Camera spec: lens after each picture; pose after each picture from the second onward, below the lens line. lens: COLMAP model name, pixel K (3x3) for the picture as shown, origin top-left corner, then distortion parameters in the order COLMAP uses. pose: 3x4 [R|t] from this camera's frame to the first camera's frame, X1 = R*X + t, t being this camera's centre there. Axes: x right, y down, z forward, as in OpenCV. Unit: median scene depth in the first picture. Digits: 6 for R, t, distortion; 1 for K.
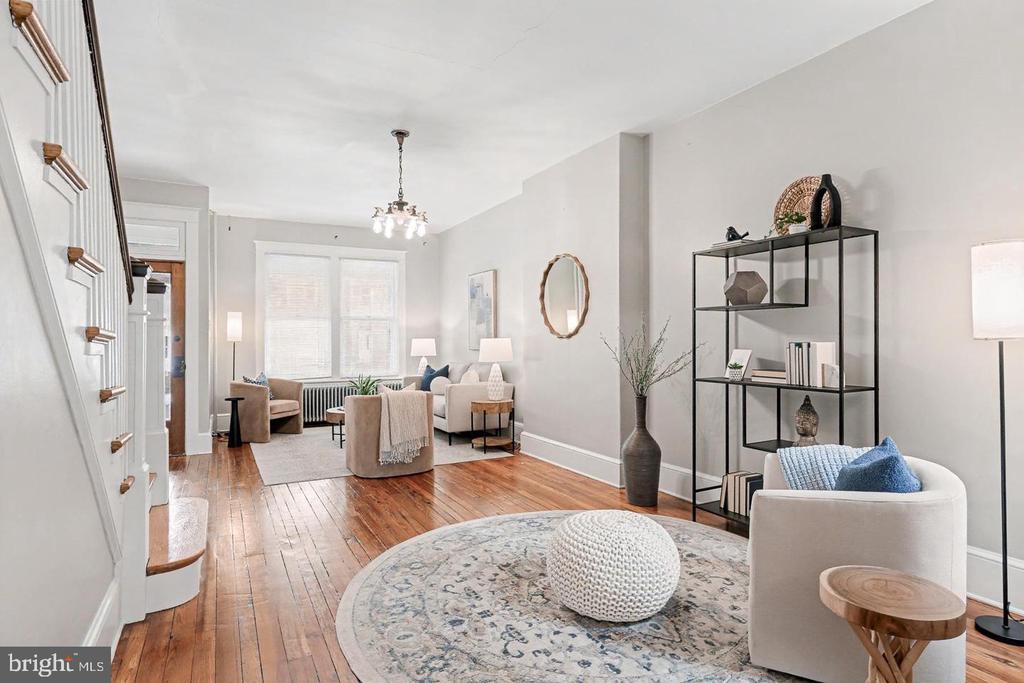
lens RADIAL K [[557.7, 0, 515.4], [0, 557.7, 332.6], [0, 0, 1]] dist [0.000189, 0.000010]
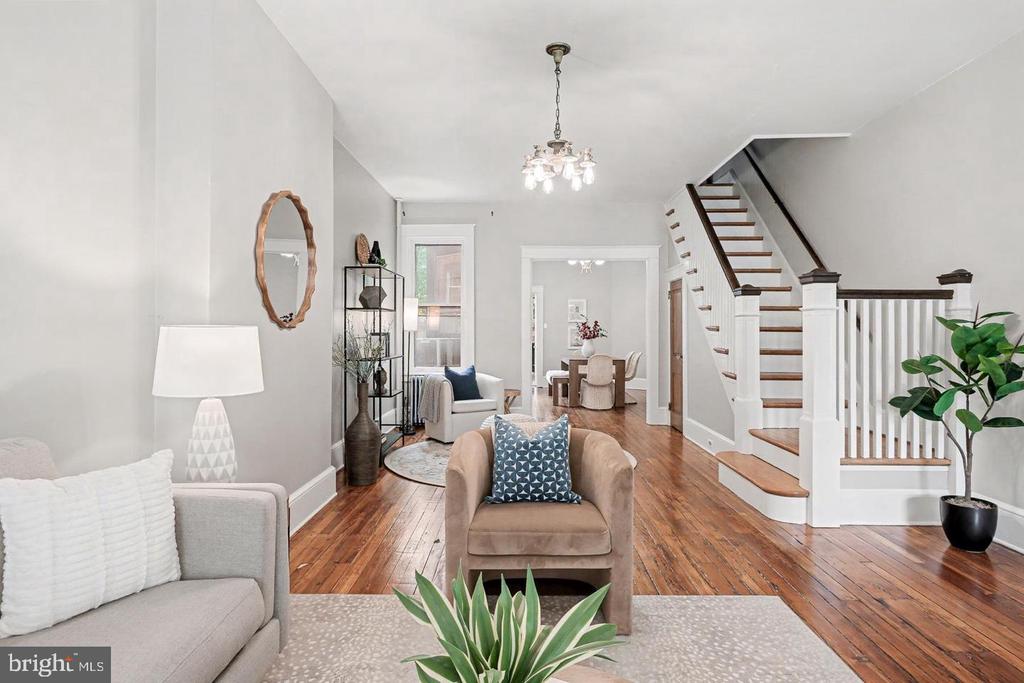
lens RADIAL K [[557.7, 0, 515.4], [0, 557.7, 332.6], [0, 0, 1]] dist [0.000189, 0.000010]
pose [[-0.876072, 0.005835, 0.482146, -0.730682], [0.000280, 0.999933, -0.011592, 0.037015], [-0.482181, -0.010020, -0.876014, 2.389973]]
